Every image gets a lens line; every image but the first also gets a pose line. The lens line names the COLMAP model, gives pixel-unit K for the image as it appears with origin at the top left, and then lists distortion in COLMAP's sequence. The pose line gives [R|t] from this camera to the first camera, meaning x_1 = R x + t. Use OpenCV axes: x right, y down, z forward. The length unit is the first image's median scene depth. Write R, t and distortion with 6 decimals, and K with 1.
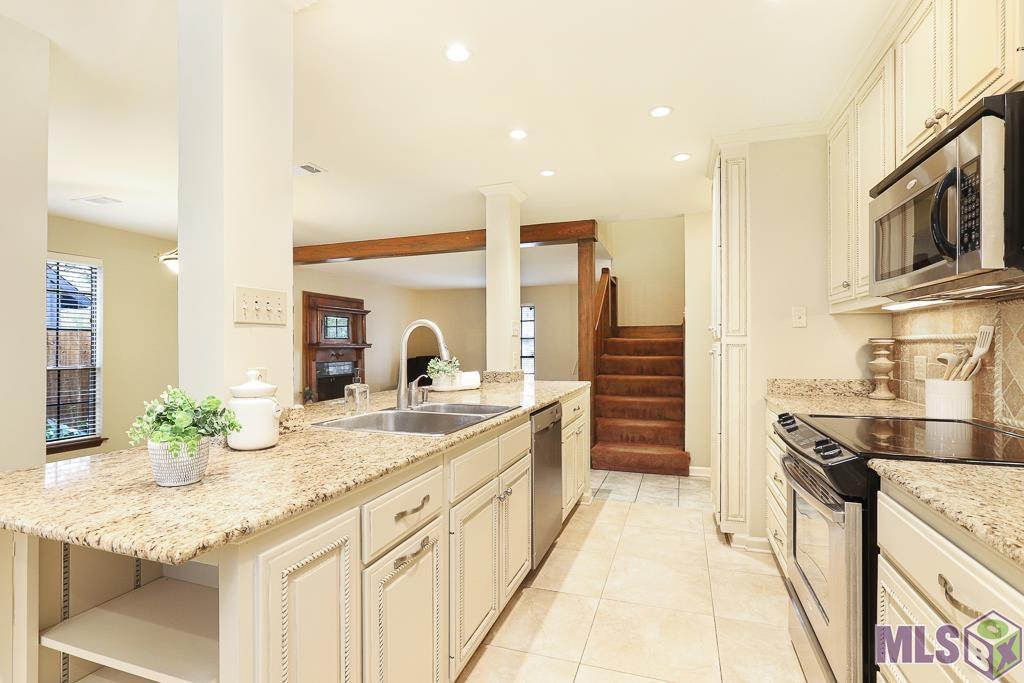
lens RADIAL K [[478.2, 0, 508.2], [0, 478.2, 339.8], [0, 0, 1]] dist [-0.039147, 0.023062]
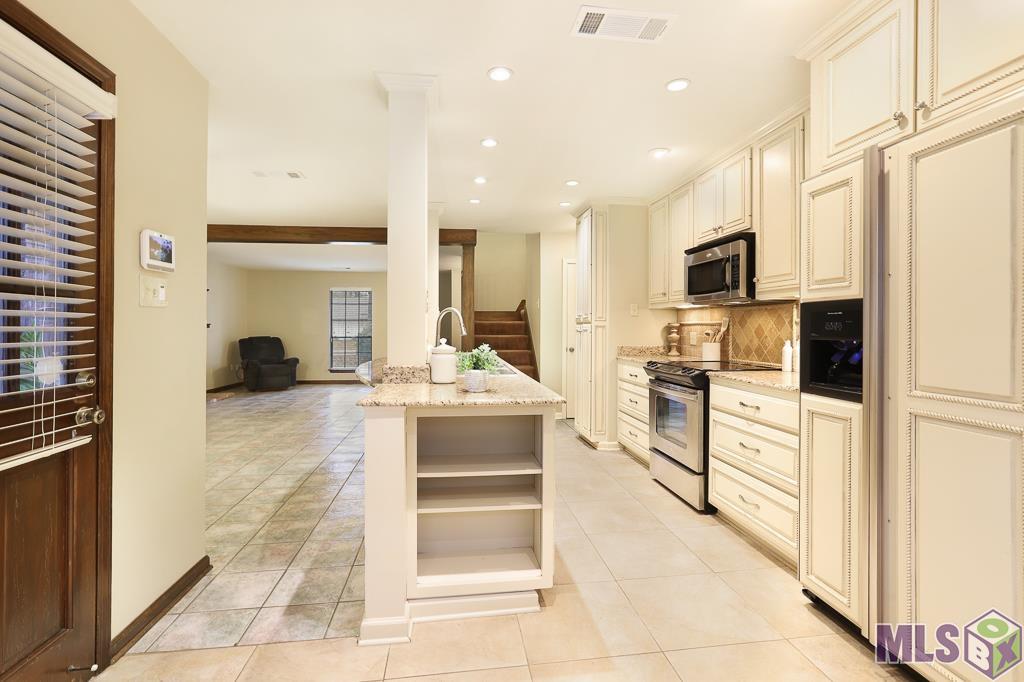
lens RADIAL K [[453.4, 0, 508.5], [0, 453.4, 322.0], [0, 0, 1]] dist [0.001204, 0.000167]
pose [[0.905530, 0.008369, 0.424199, -0.636739], [-0.008335, 0.999963, -0.001937, 0.002210], [-0.424200, -0.001781, 0.905567, -0.384708]]
